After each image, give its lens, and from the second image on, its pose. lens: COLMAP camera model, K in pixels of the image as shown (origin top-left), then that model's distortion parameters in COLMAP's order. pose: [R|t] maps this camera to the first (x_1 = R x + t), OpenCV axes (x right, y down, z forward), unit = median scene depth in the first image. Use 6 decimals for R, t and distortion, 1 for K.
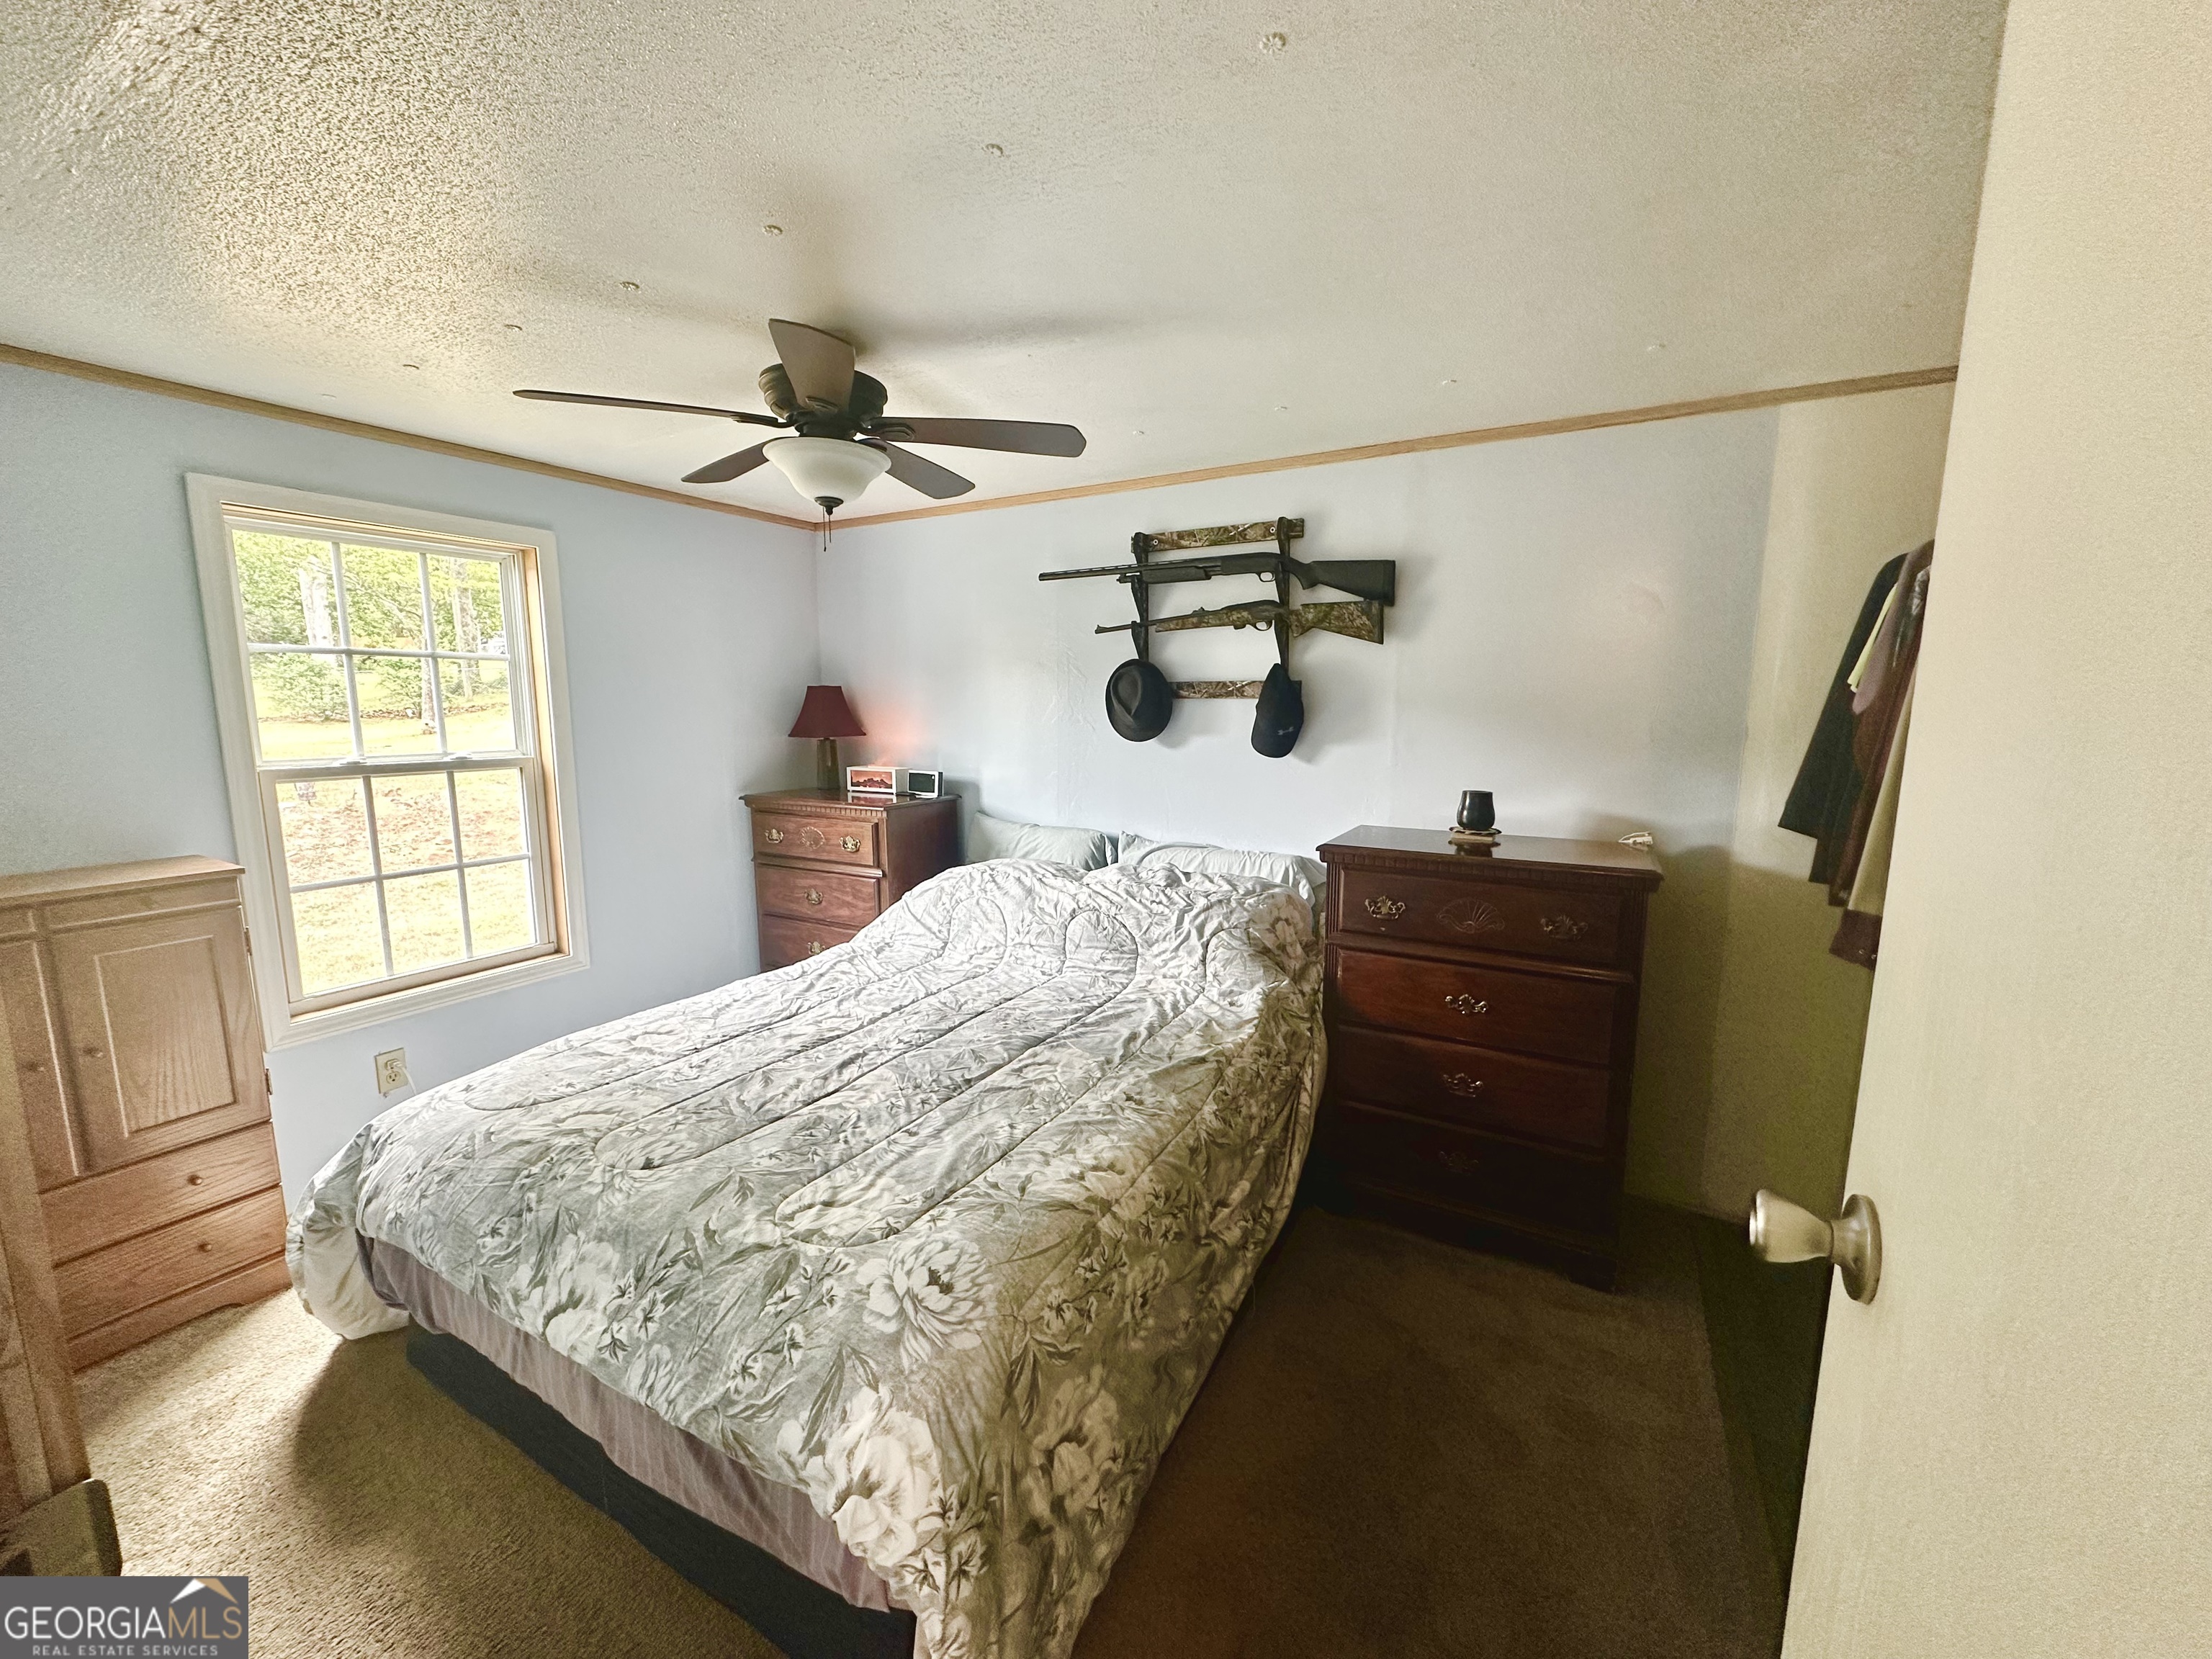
lens RADIAL K [[880.0, 0, 1102.8], [0, 880.0, 827.6], [0, 0, 1]] dist [-0.001536, 0.000607]
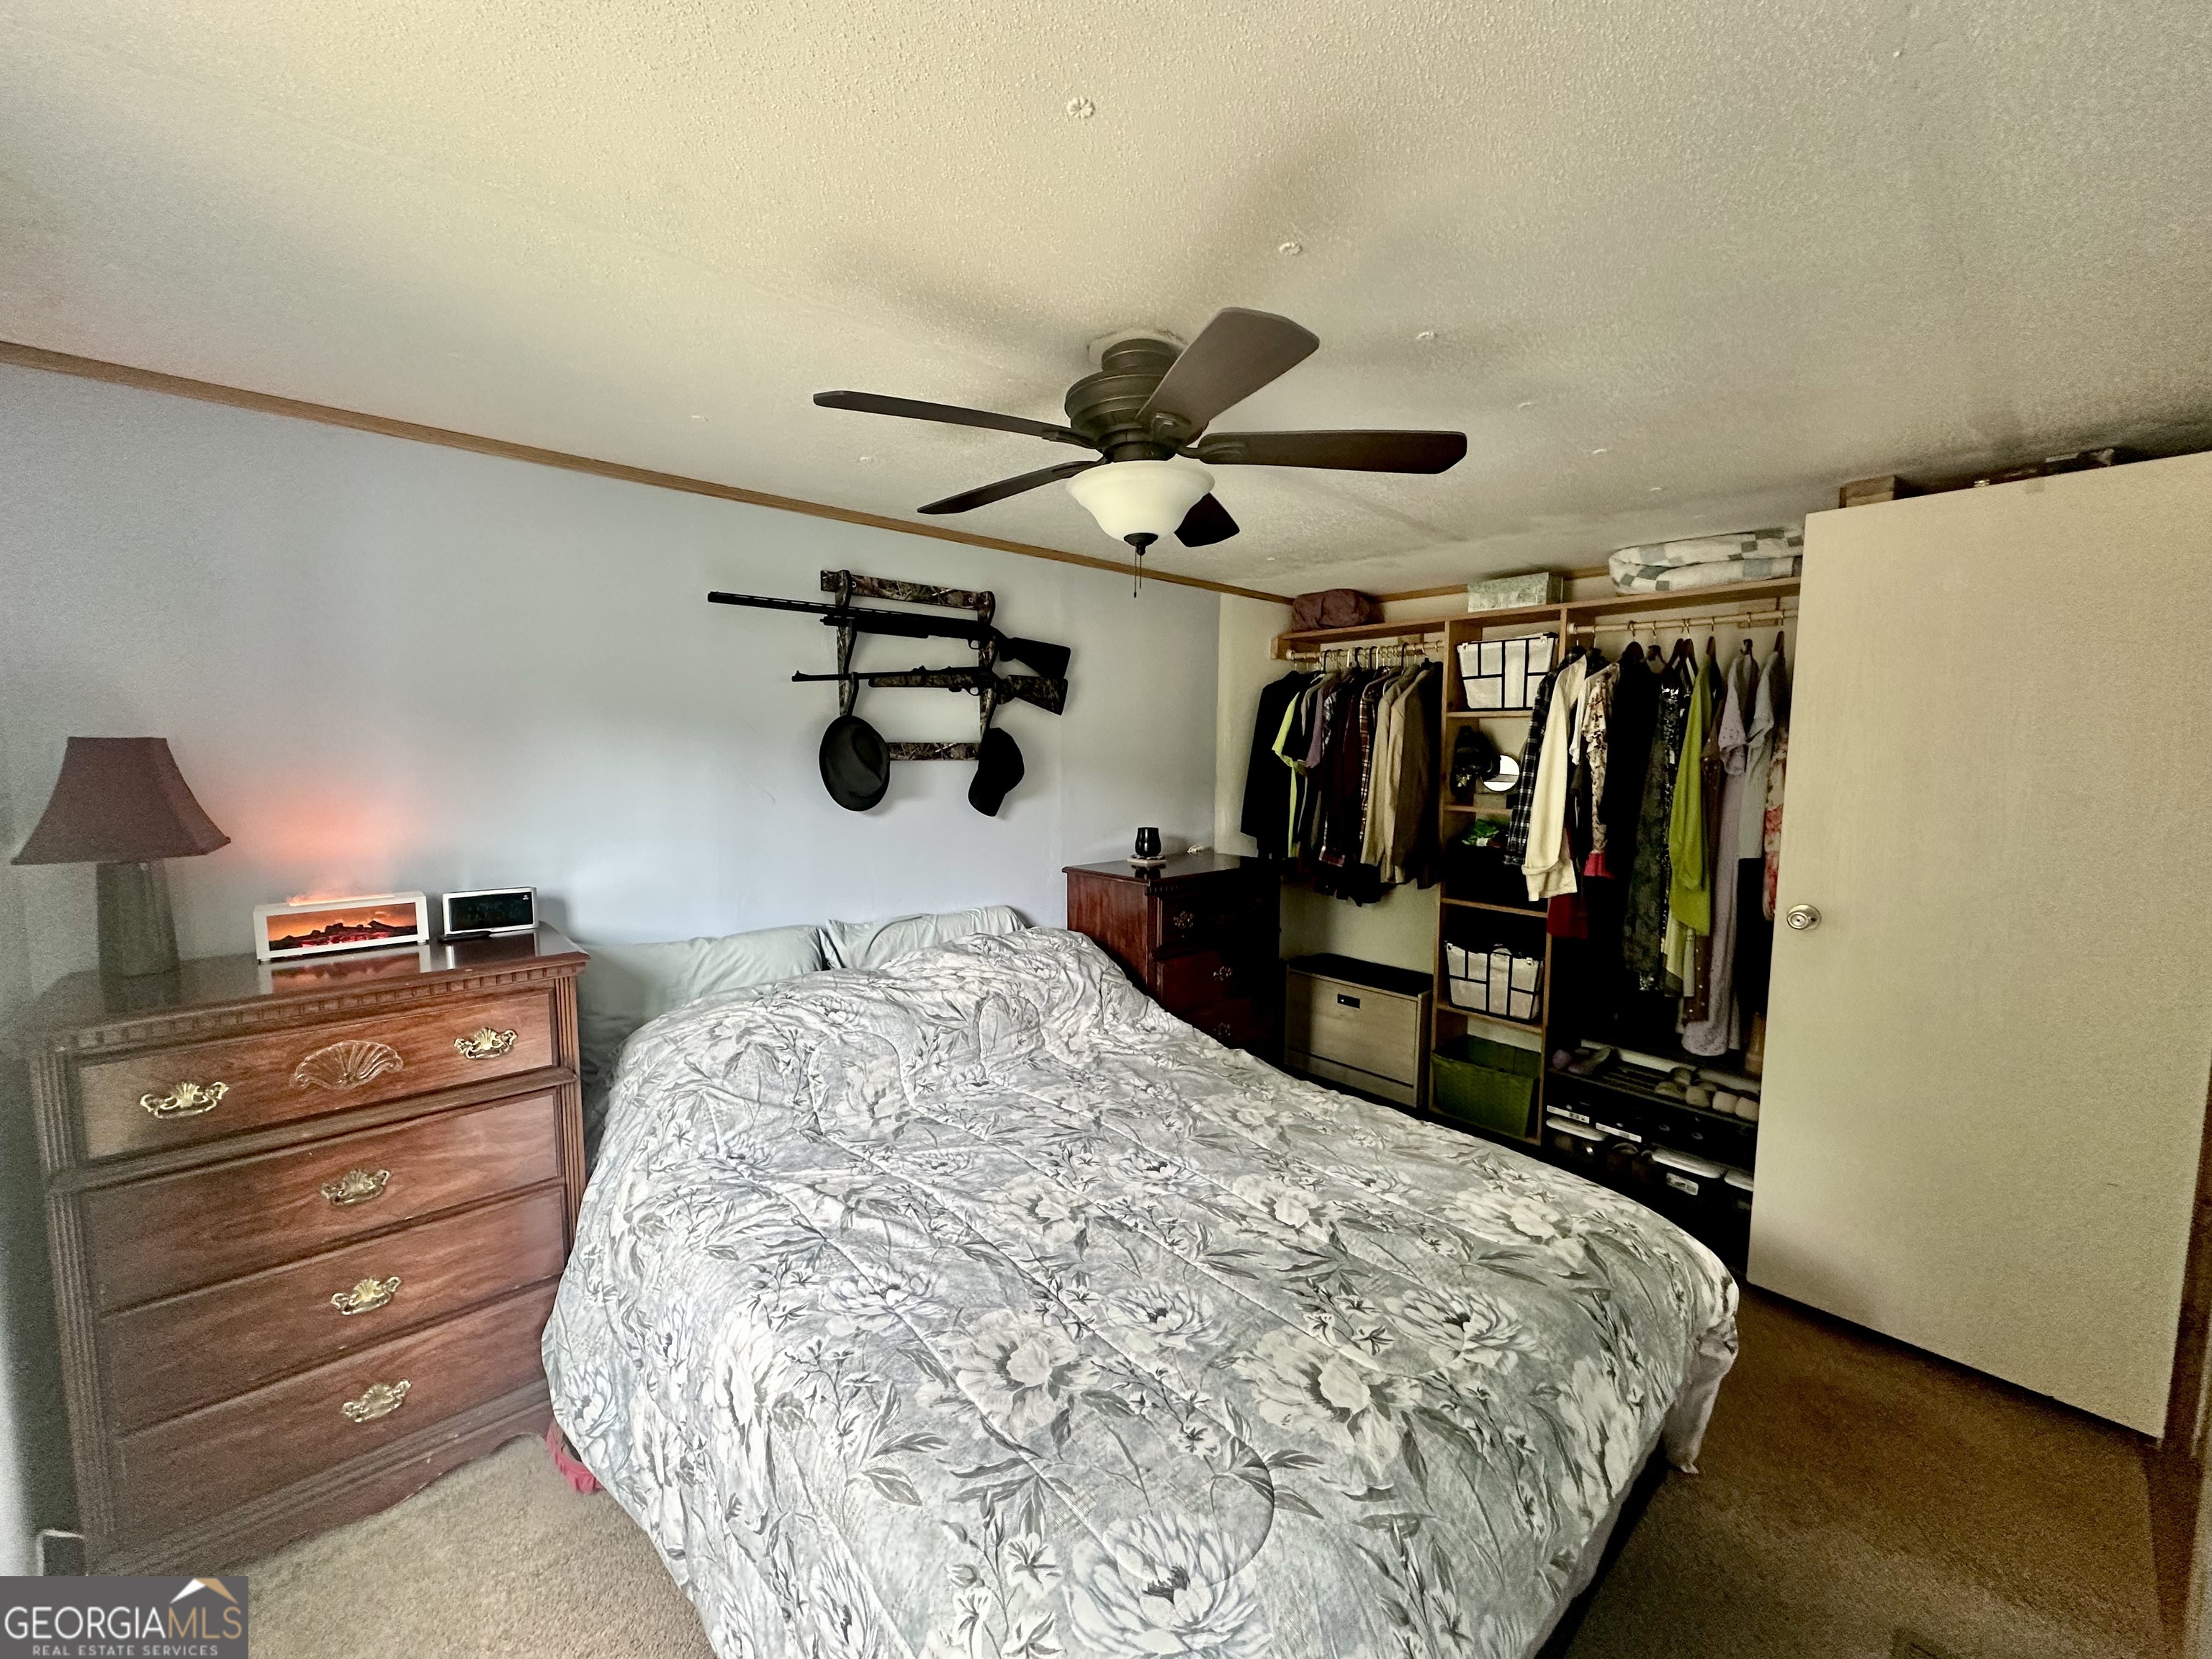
lens RADIAL K [[880.0, 0, 1102.8], [0, 880.0, 827.6], [0, 0, 1]] dist [-0.001536, 0.000607]
pose [[0.308152, -0.087724, 0.947284, -0.768769], [0.128143, 0.990493, 0.050040, -0.102803], [-0.942667, 0.105967, 0.316464, 0.549848]]
